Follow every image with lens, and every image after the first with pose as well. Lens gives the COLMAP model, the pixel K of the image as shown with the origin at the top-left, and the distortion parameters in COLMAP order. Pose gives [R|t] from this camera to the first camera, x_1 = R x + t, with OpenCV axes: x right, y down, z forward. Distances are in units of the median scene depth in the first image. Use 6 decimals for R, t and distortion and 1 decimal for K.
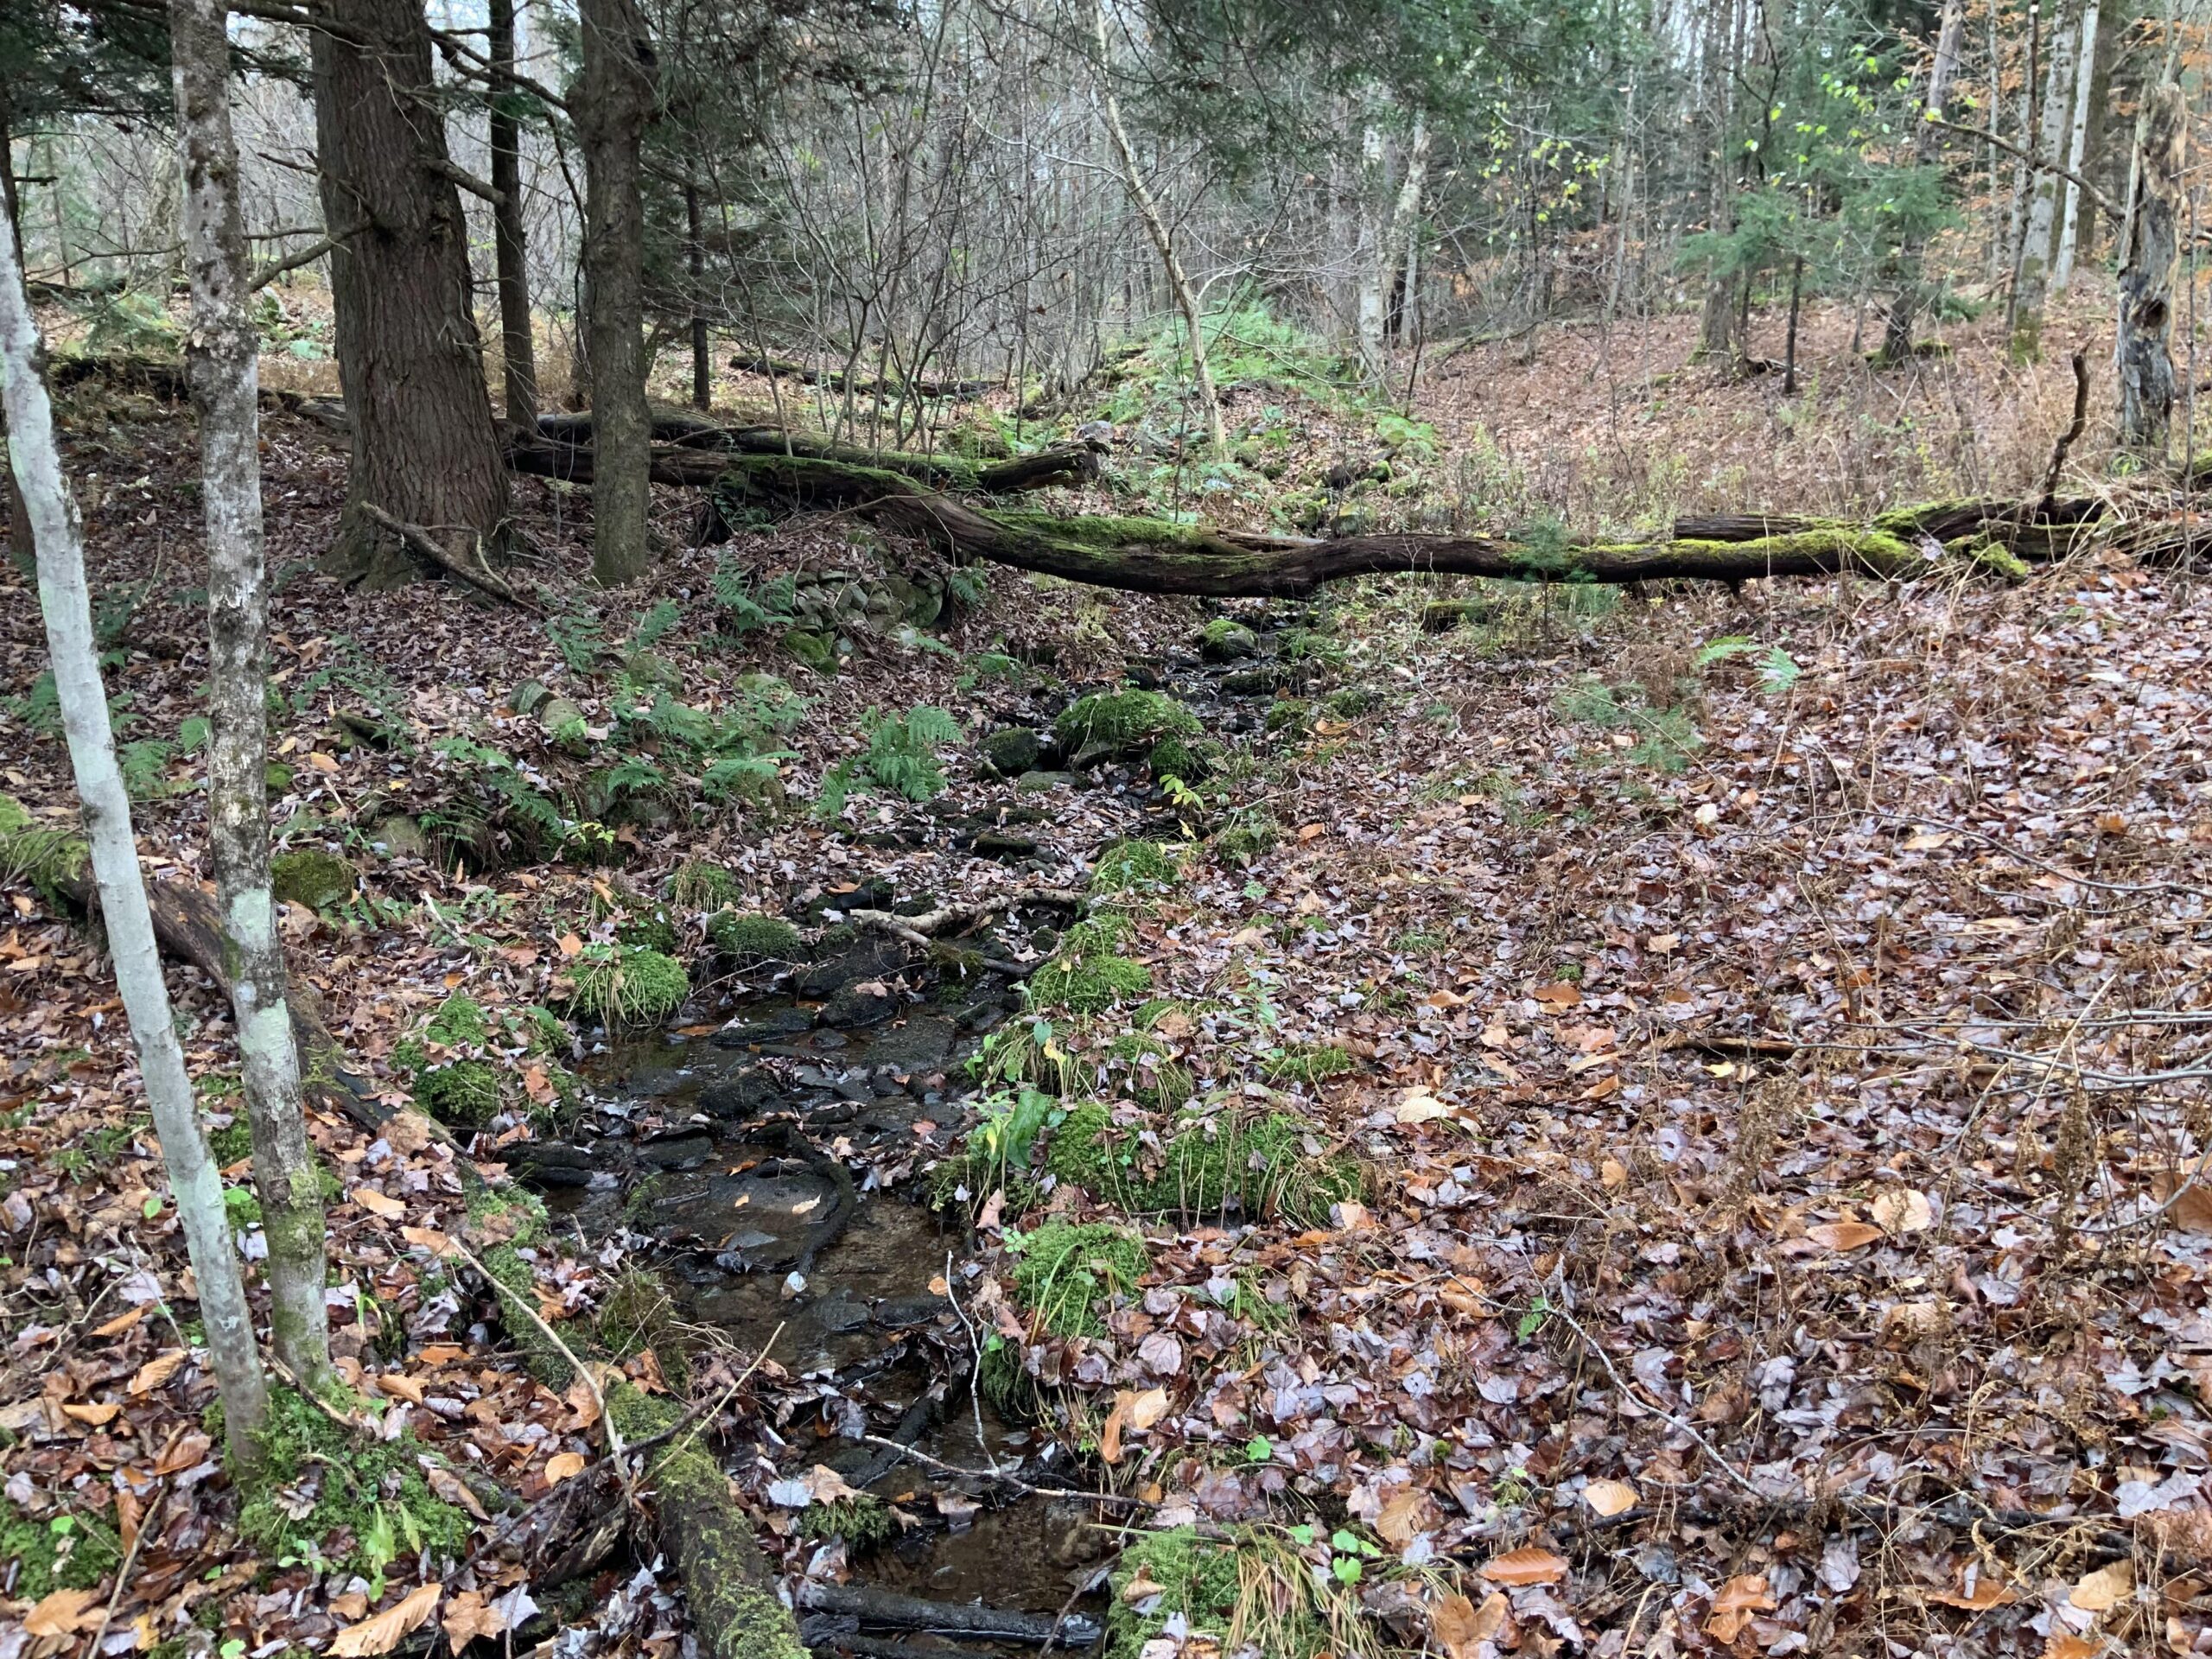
lens RADIAL K [[1820.6, 0, 1097.5], [0, 1820.6, 826.0], [0, 0, 1]] dist [0.118018, -0.245289]
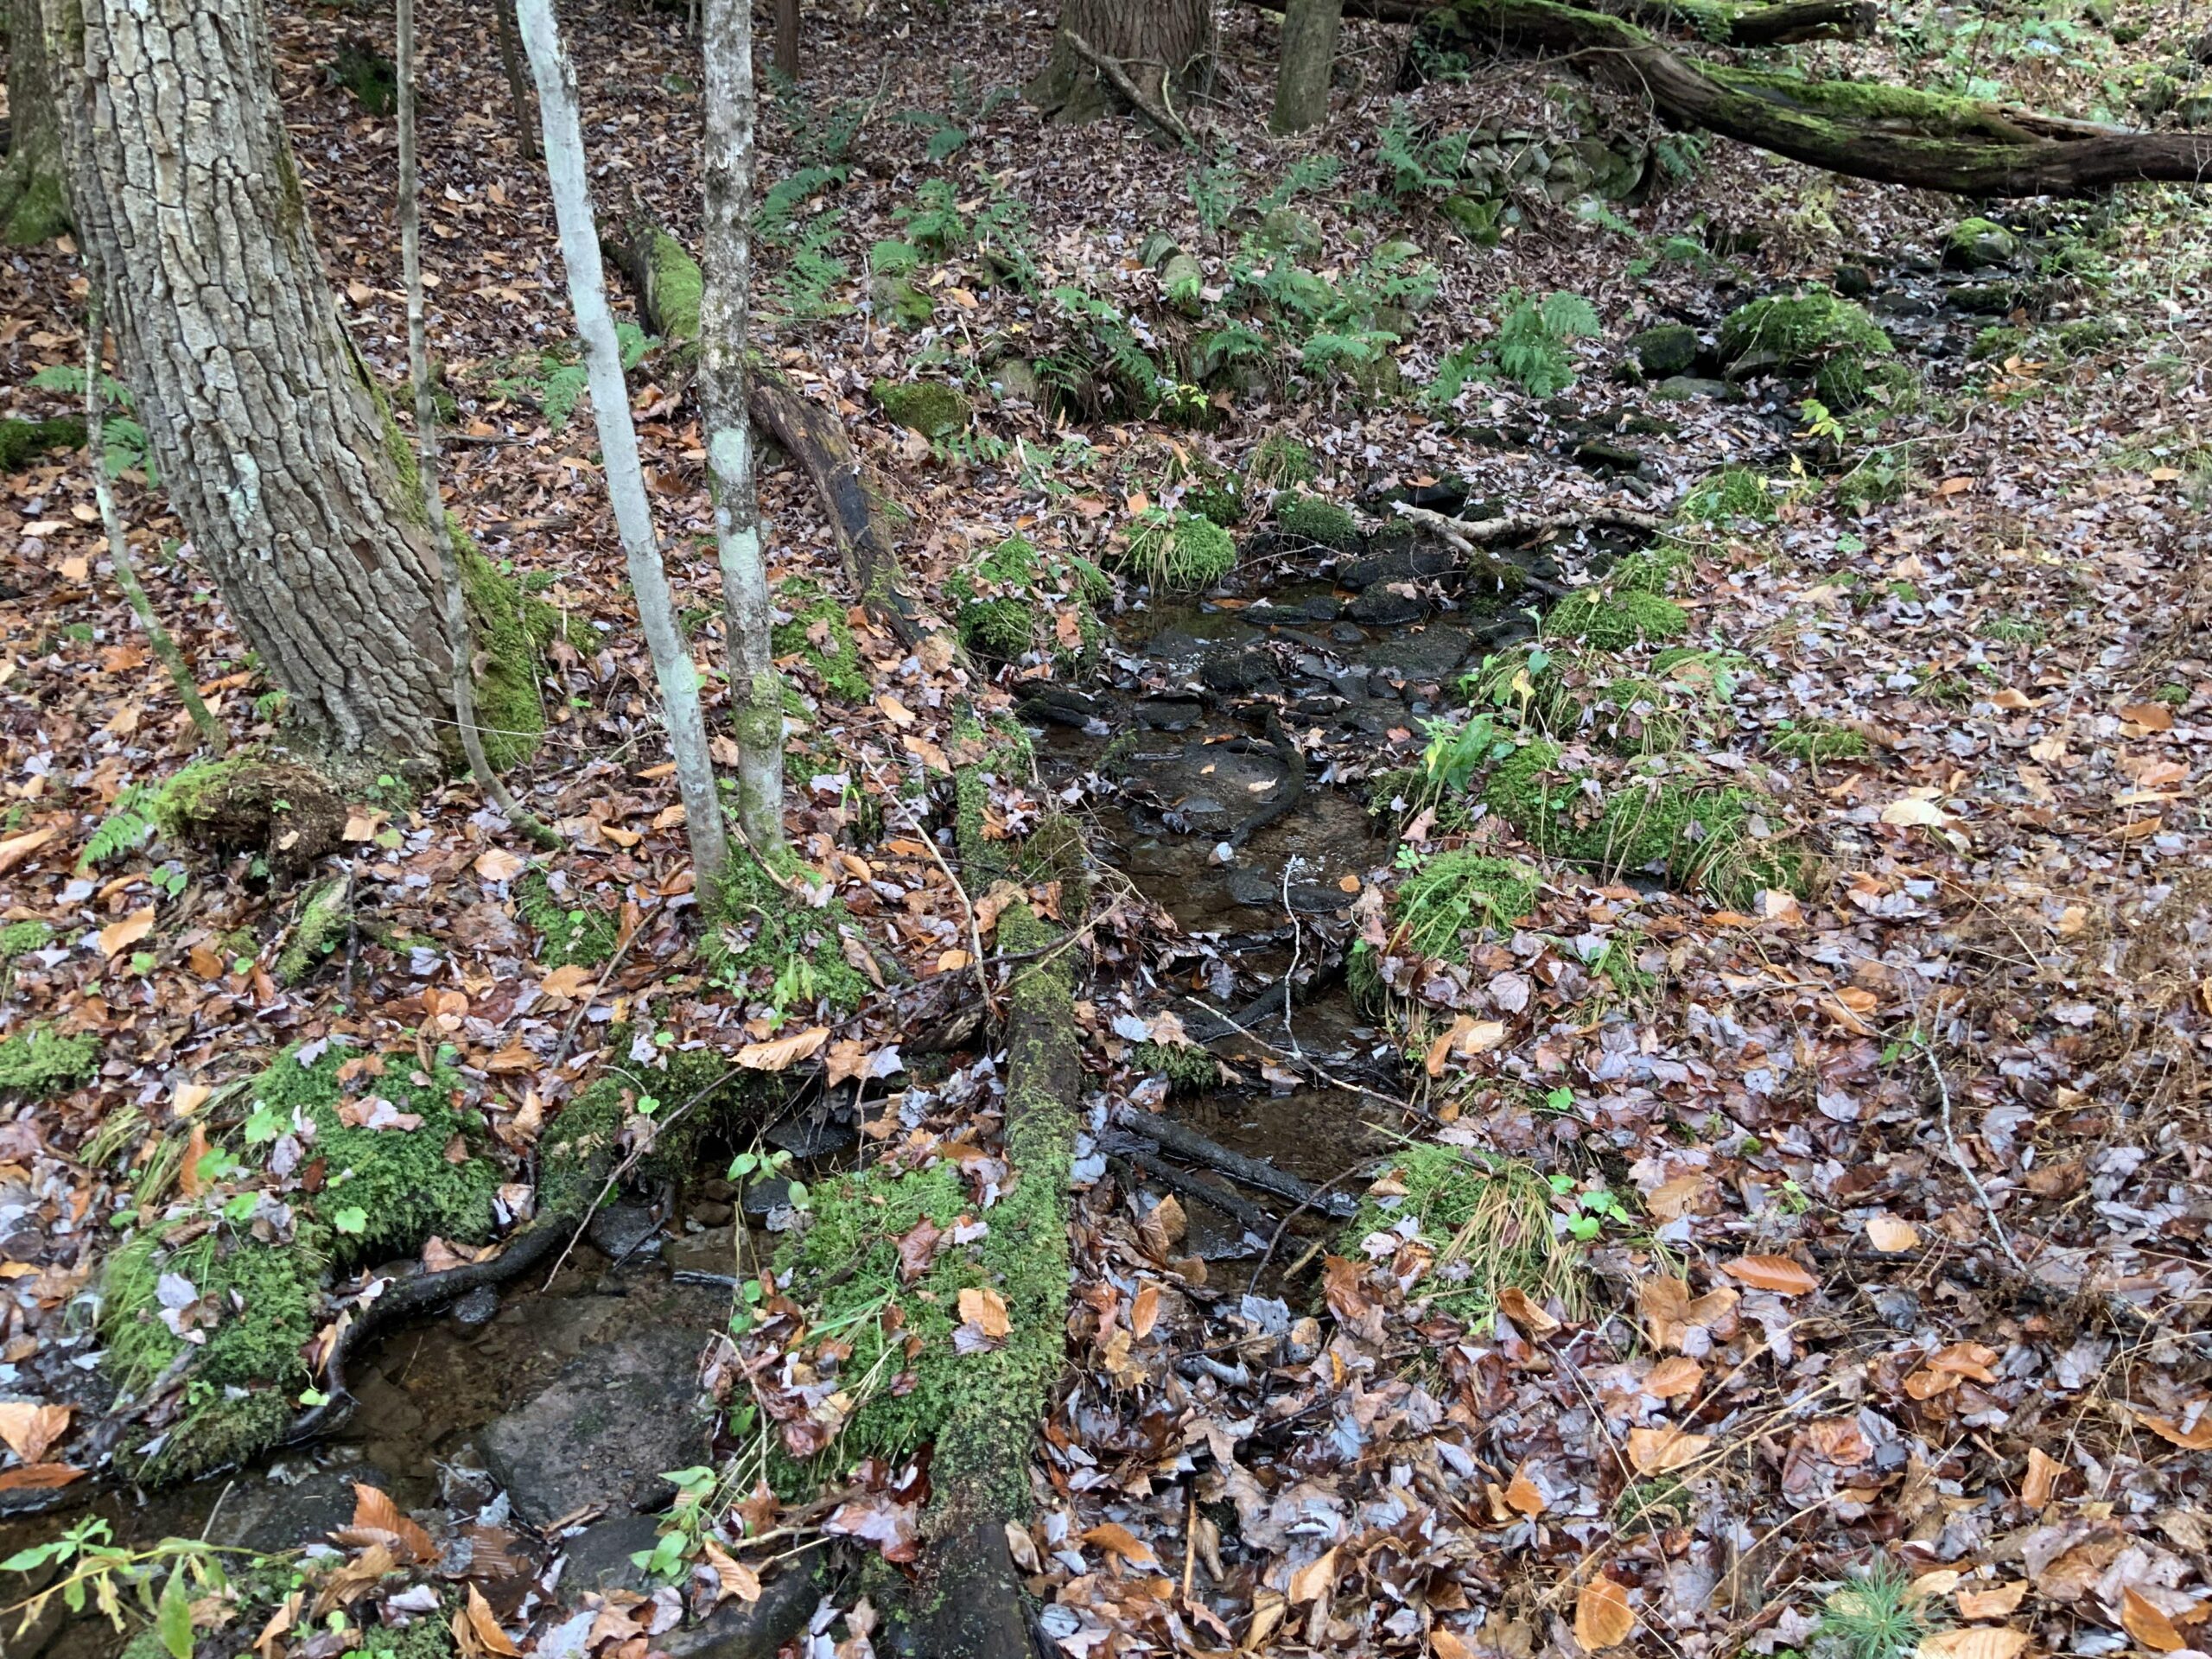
lens RADIAL K [[1820.6, 0, 1097.5], [0, 1820.6, 826.0], [0, 0, 1]] dist [0.118018, -0.245289]
pose [[0.916413, 0.200142, -0.346598, 0.115046], [-0.114298, 0.960795, 0.252603, -0.024586], [0.383566, -0.191873, 0.903361, 0.002389]]
